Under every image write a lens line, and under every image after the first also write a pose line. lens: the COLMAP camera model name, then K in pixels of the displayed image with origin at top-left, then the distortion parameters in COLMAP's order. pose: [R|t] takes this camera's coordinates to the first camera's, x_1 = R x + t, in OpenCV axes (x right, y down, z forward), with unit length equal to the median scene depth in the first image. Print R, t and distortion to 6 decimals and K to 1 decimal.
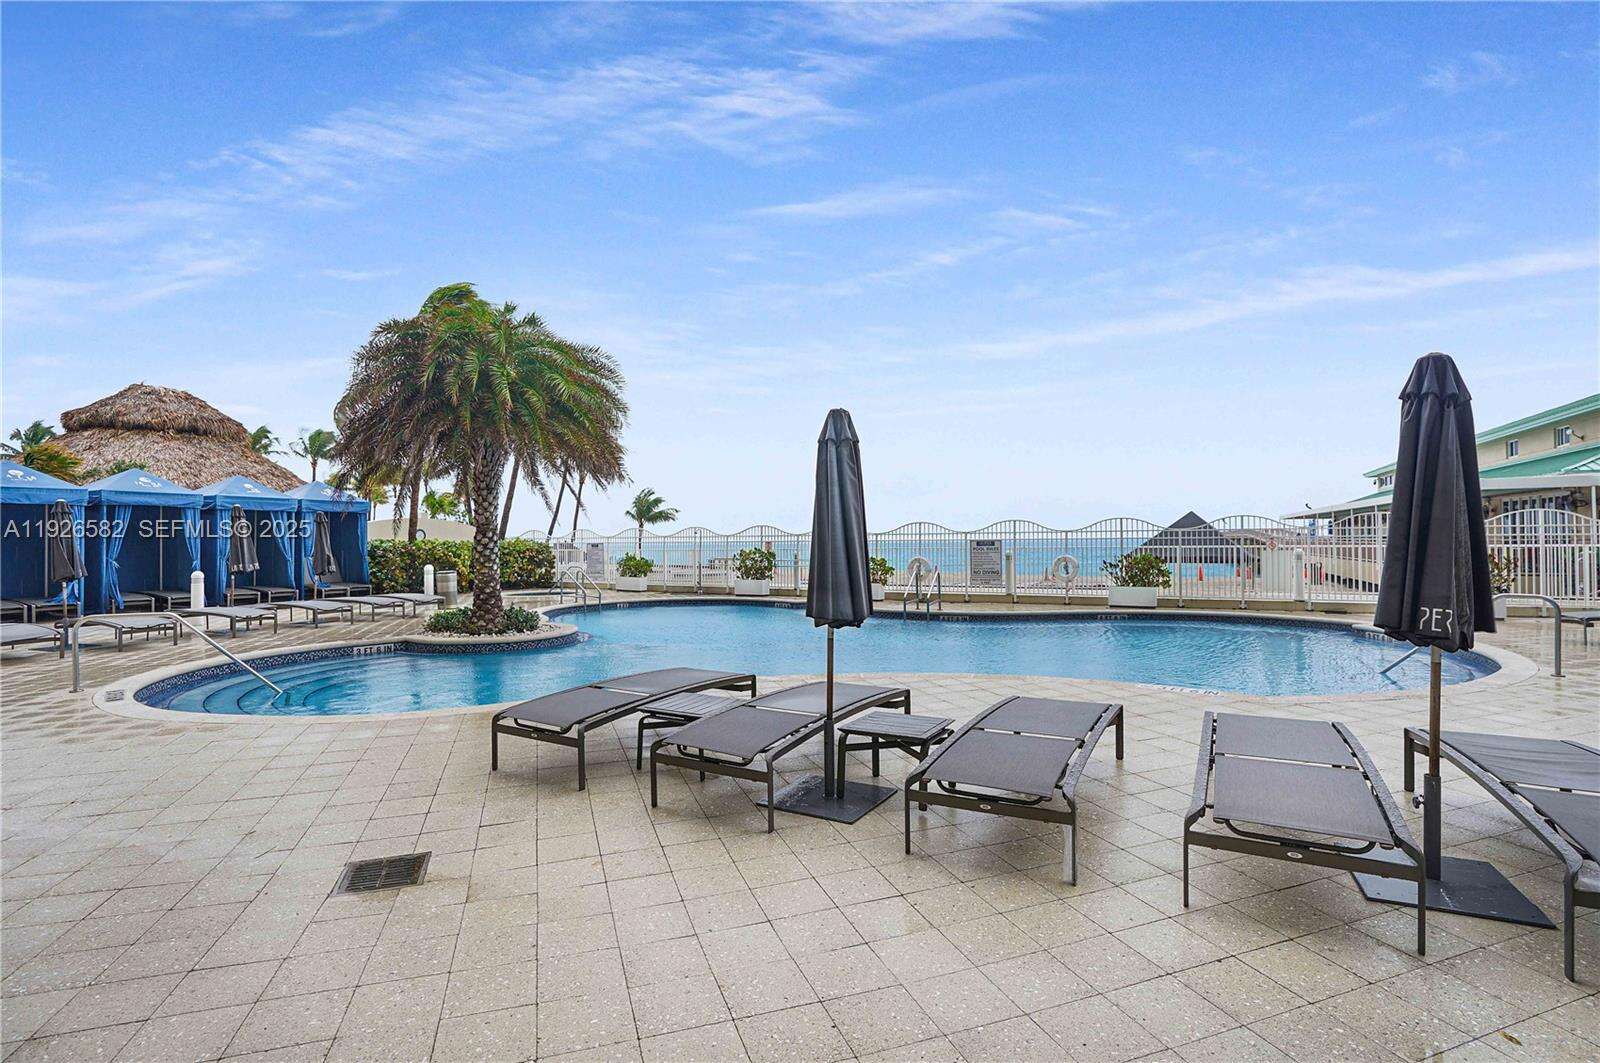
lens RADIAL K [[739.4, 0, 800.0], [0, 739.4, 531.5], [0, 0, 1]] dist [0.003303, 0.000399]
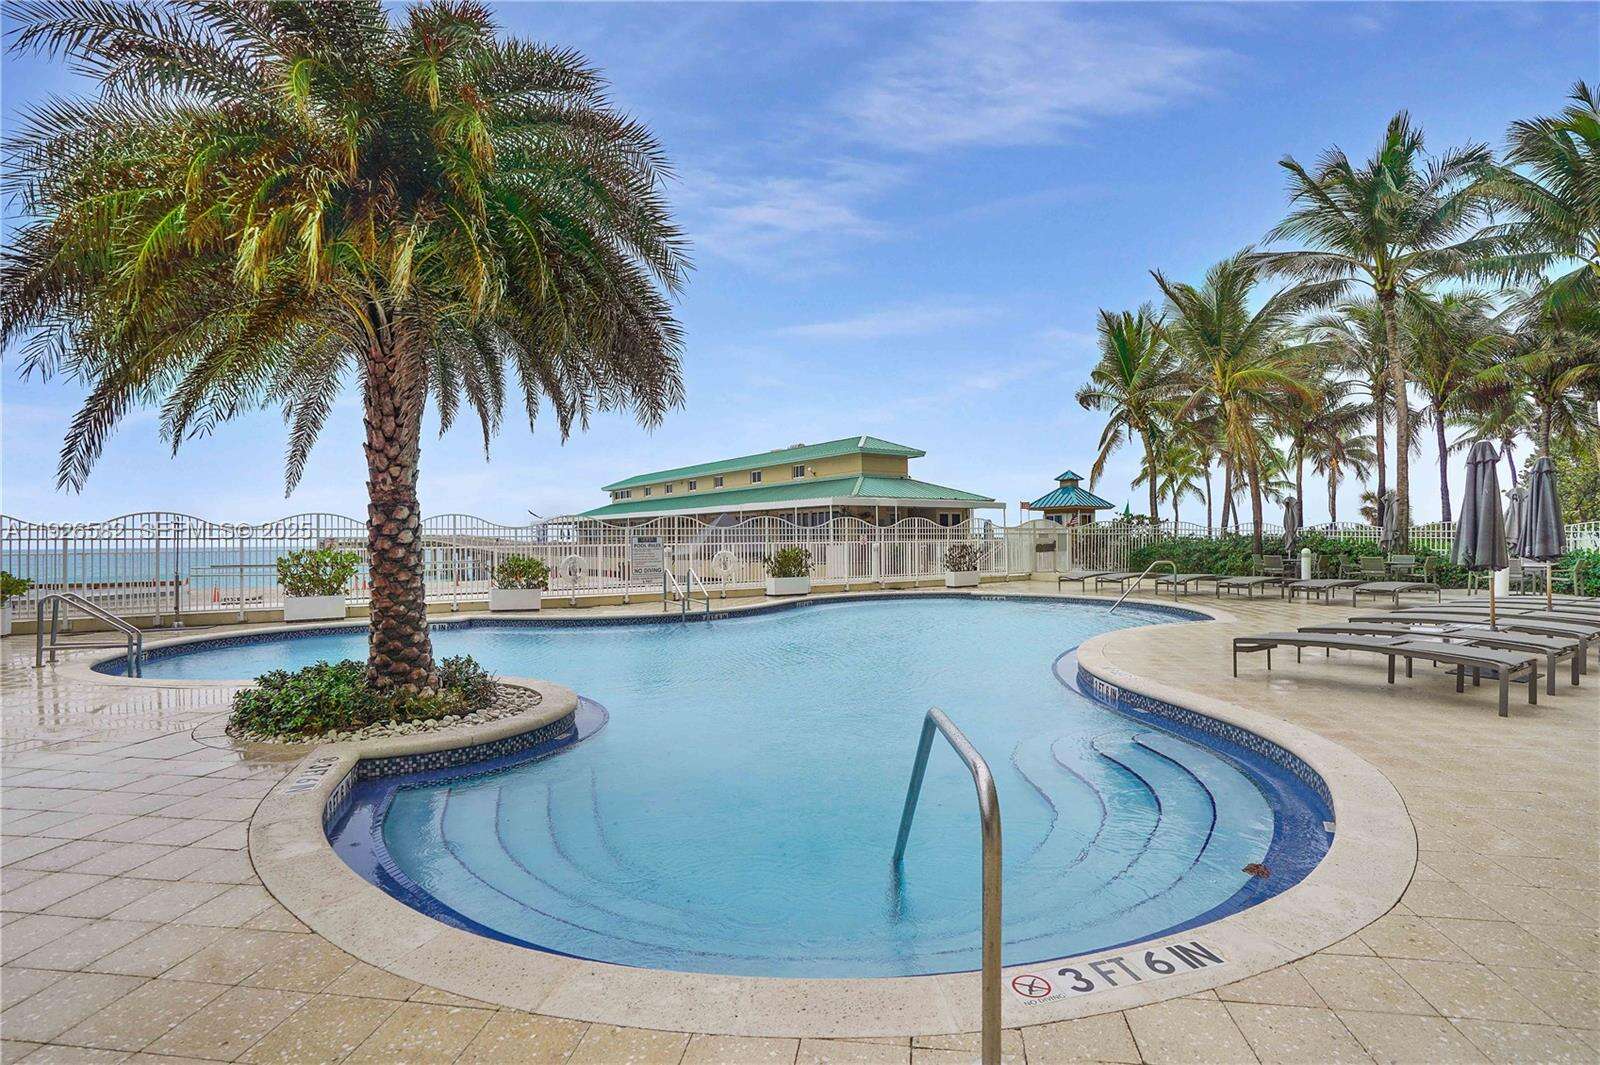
lens RADIAL K [[739.4, 0, 800.0], [0, 739.4, 532.5], [0, 0, 1]] dist [0.003303, 0.000399]
pose [[0.469854, 0.013260, 0.882644, -0.473964], [-0.014569, 0.999867, -0.007265, 0.010083], [-0.882624, -0.009446, 0.469985, 0.366077]]
